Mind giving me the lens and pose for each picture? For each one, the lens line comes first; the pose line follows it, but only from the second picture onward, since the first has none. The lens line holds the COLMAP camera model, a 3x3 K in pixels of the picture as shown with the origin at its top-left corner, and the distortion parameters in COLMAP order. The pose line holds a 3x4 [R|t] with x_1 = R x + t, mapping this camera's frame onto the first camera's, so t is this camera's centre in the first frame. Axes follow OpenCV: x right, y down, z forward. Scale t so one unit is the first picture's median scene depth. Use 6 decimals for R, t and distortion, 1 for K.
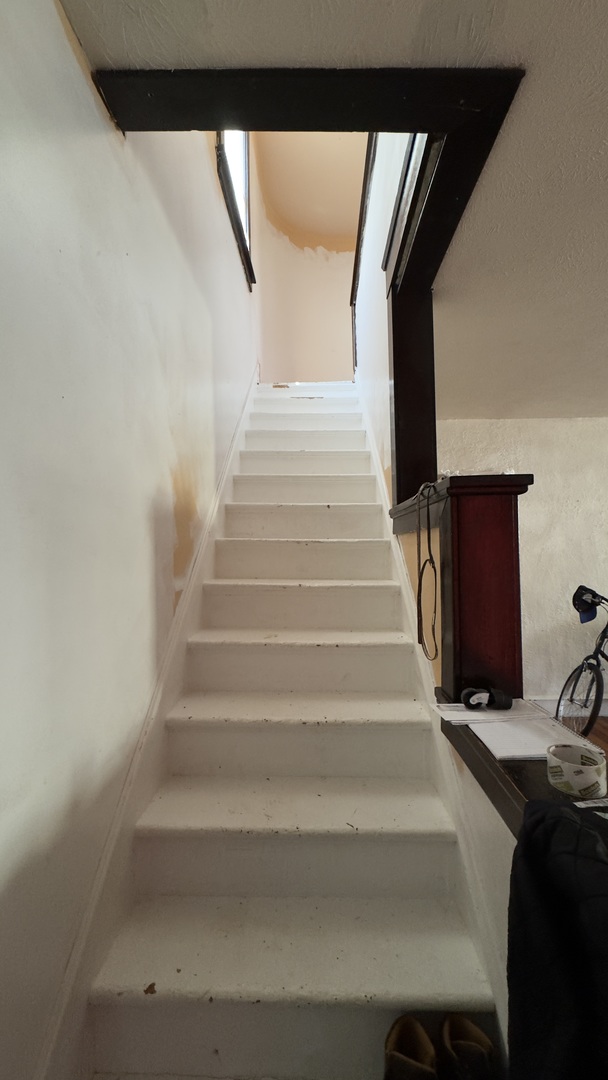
lens RADIAL K [[431.1, 0, 304.0], [0, 431.1, 540.0], [0, 0, 1]] dist [-0.000075, 0.000202]
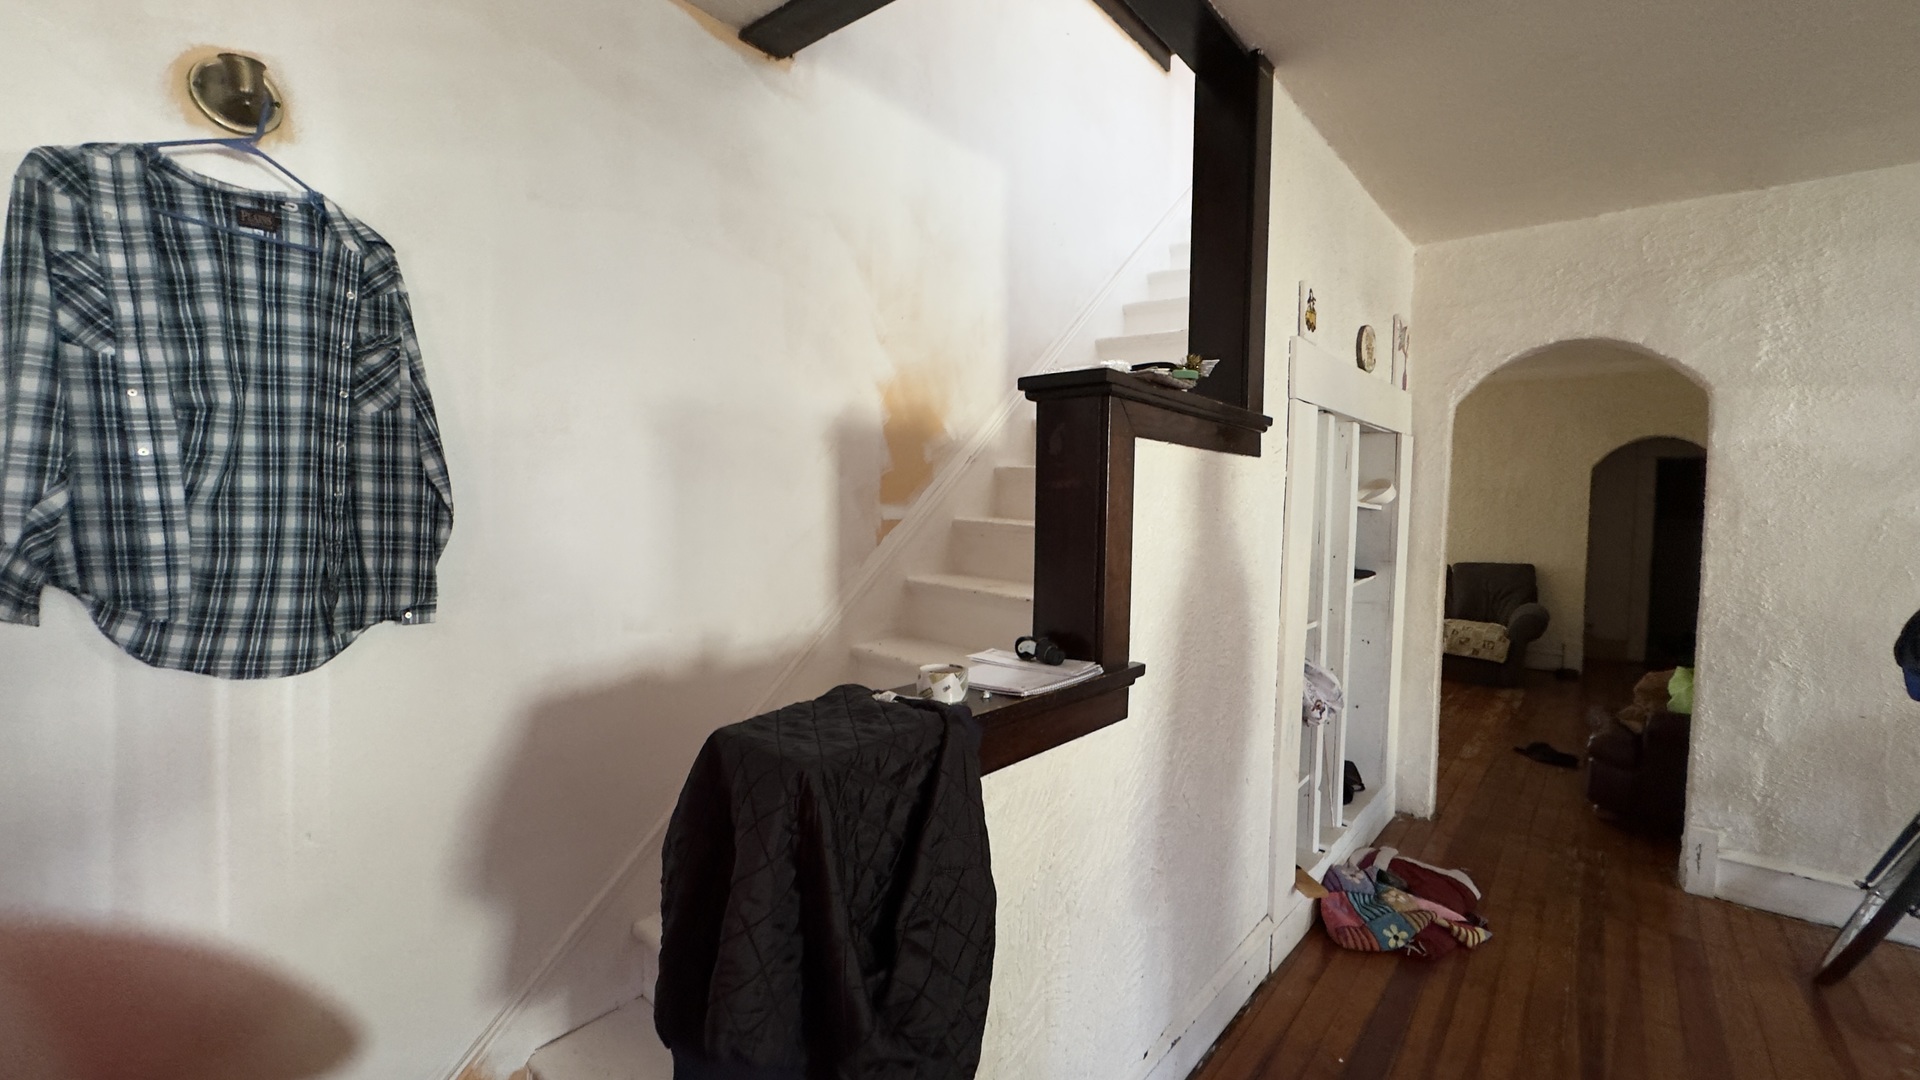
lens RADIAL K [[766.5, 0, 960.0], [0, 766.5, 540.0], [0, 0, 1]] dist [-0.000075, 0.000202]
pose [[0.769477, 0.064900, -0.635369, 0.421680], [-0.023556, 0.997031, 0.073313, 0.020075], [0.638241, -0.041446, 0.768721, -0.069501]]
